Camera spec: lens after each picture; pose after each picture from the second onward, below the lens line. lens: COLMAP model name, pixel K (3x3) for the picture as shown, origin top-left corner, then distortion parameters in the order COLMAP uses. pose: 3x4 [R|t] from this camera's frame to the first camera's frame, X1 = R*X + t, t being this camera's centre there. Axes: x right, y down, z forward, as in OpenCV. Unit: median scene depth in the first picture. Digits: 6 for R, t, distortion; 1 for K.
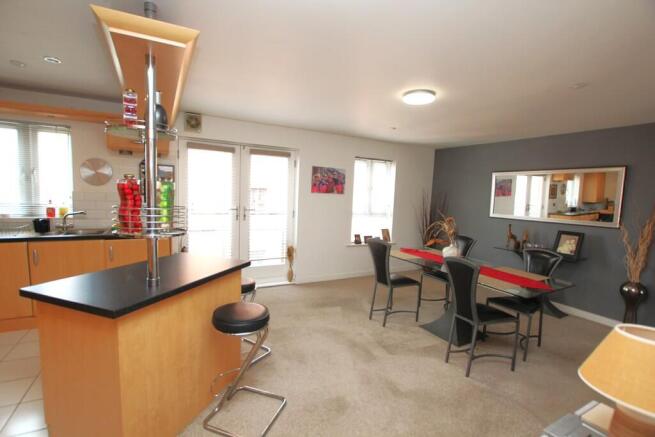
lens RADIAL K [[304.9, 0, 325.8], [0, 304.9, 222.5], [0, 0, 1]] dist [-0.034005, 0.000008]
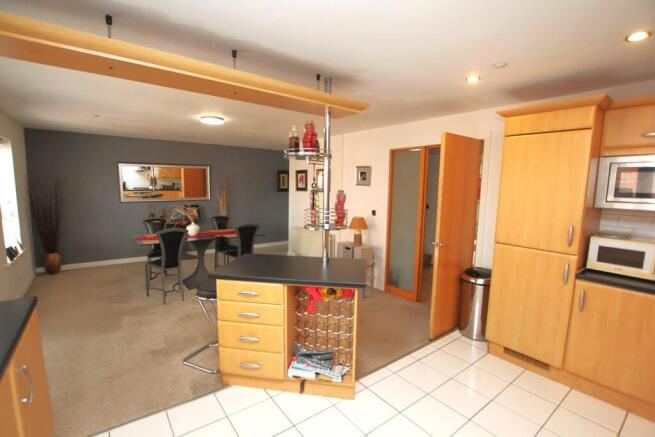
lens RADIAL K [[304.9, 0, 325.8], [0, 304.9, 222.5], [0, 0, 1]] dist [-0.034005, 0.000008]
pose [[-0.150612, -0.161058, 0.975385, -0.876023], [0.074977, 0.981937, 0.173718, -0.103660], [-0.985746, 0.099295, -0.135816, 0.521888]]
